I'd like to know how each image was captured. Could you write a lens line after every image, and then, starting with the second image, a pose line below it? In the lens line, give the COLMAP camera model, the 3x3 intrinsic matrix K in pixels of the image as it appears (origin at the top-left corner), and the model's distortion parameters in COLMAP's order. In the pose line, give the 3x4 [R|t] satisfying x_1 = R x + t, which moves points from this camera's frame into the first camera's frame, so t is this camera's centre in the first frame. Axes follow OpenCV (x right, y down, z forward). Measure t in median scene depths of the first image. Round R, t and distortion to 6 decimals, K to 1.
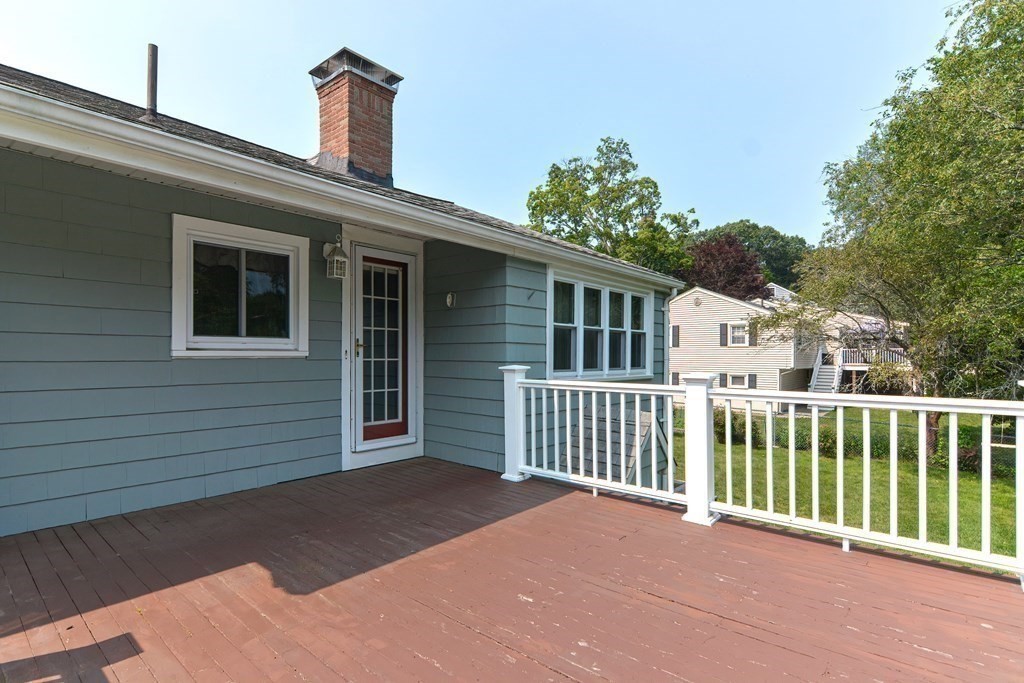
lens RADIAL K [[499.5, 0, 502.3], [0, 499.5, 362.2], [0, 0, 1]] dist [0.017451, -0.010141]
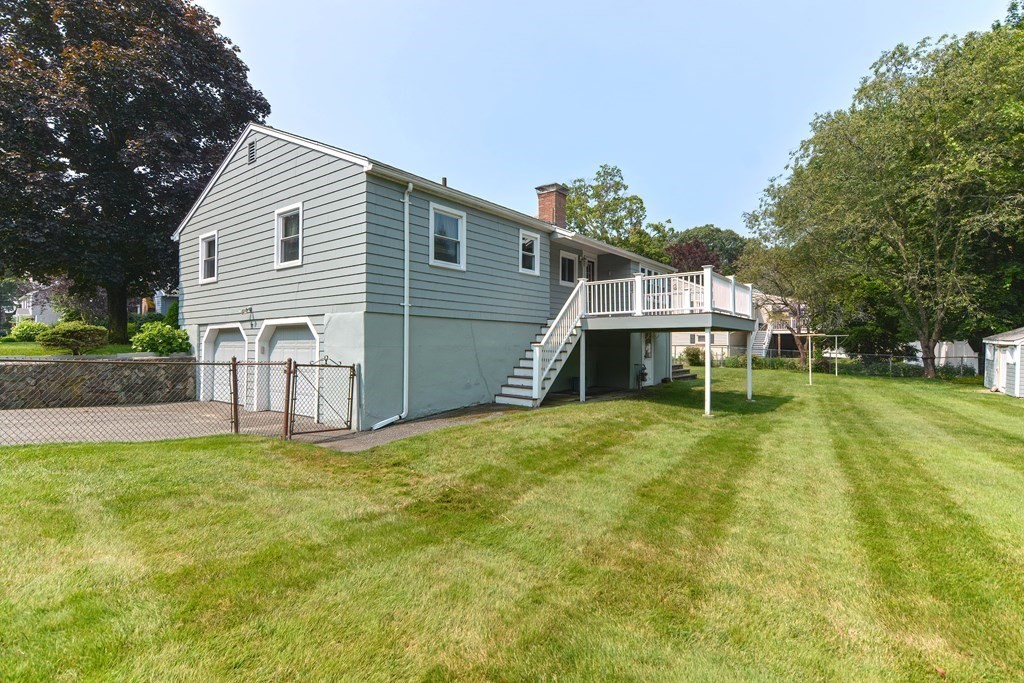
lens RADIAL K [[499.5, 0, 506.9], [0, 499.5, 343.6], [0, 0, 1]] dist [0.017451, -0.010141]
pose [[0.998226, -0.002189, 0.059499, -0.123365], [0.003732, 0.999659, -0.025827, 0.051321], [-0.059422, 0.026003, 0.997894, -0.276118]]
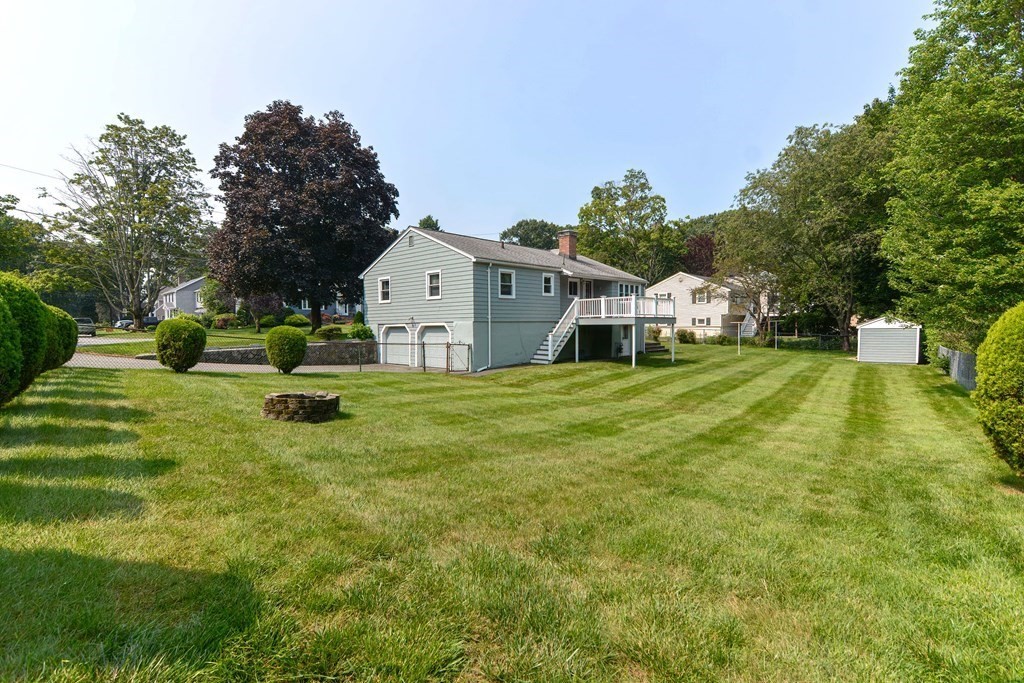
lens RADIAL K [[499.5, 0, 503.3], [0, 499.5, 366.3], [0, 0, 1]] dist [0.017451, -0.010141]
pose [[0.999179, -0.010411, -0.039161, -0.121914], [0.012803, 0.998035, 0.061341, 0.046627], [0.038445, -0.061792, 0.997348, -0.550509]]
